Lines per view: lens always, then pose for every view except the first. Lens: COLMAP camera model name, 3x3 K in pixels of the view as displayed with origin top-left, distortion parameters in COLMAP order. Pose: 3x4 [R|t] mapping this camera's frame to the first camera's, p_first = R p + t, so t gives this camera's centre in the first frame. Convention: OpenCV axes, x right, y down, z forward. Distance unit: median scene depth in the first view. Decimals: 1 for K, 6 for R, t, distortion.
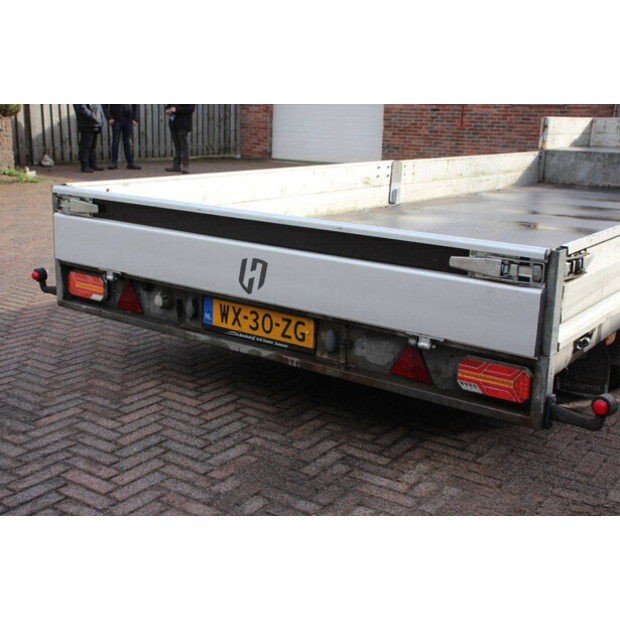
lens RADIAL K [[808.7, 0, 312.3], [0, 808.7, 308.8], [0, 0, 1]] dist [0.052960, 0.000000]
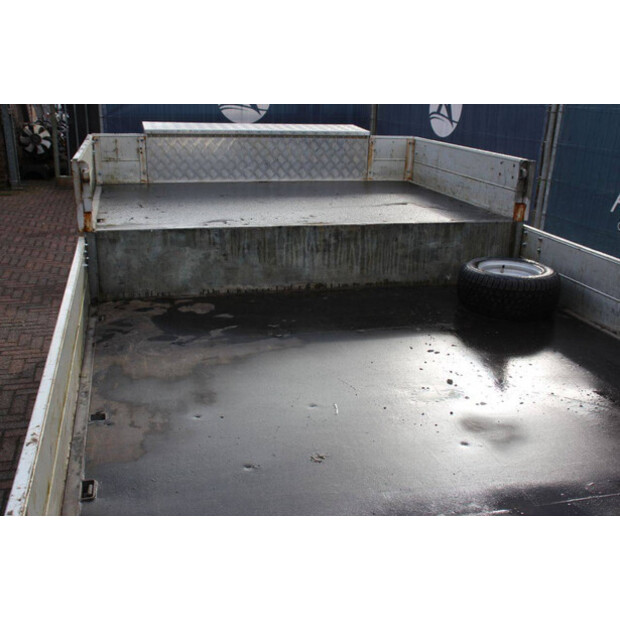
lens RADIAL K [[709.3, 0, 314.3], [0, 709.3, 309.7], [0, 0, 1]] dist [-0.015357, 0.000000]
pose [[0.632369, -0.250941, 0.732897, 0.177280], [0.175635, 0.967886, 0.179857, -0.549622], [-0.754494, 0.014987, 0.656136, 1.764951]]
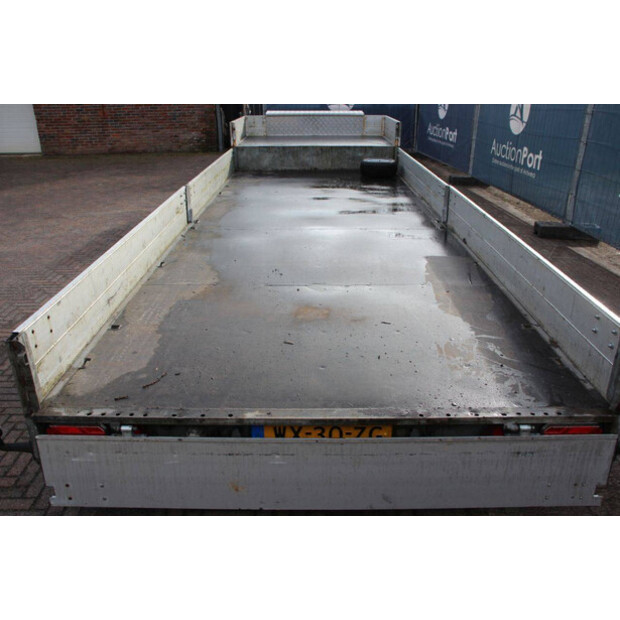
lens RADIAL K [[549.0, 0, 319.3], [0, 549.0, 313.2], [0, 0, 1]] dist [-0.134768, 0.128785]
pose [[0.808085, -0.258869, 0.529136, -0.391141], [0.166208, 0.961965, 0.216792, -0.277249], [-0.565131, -0.087240, 0.820376, 0.458314]]
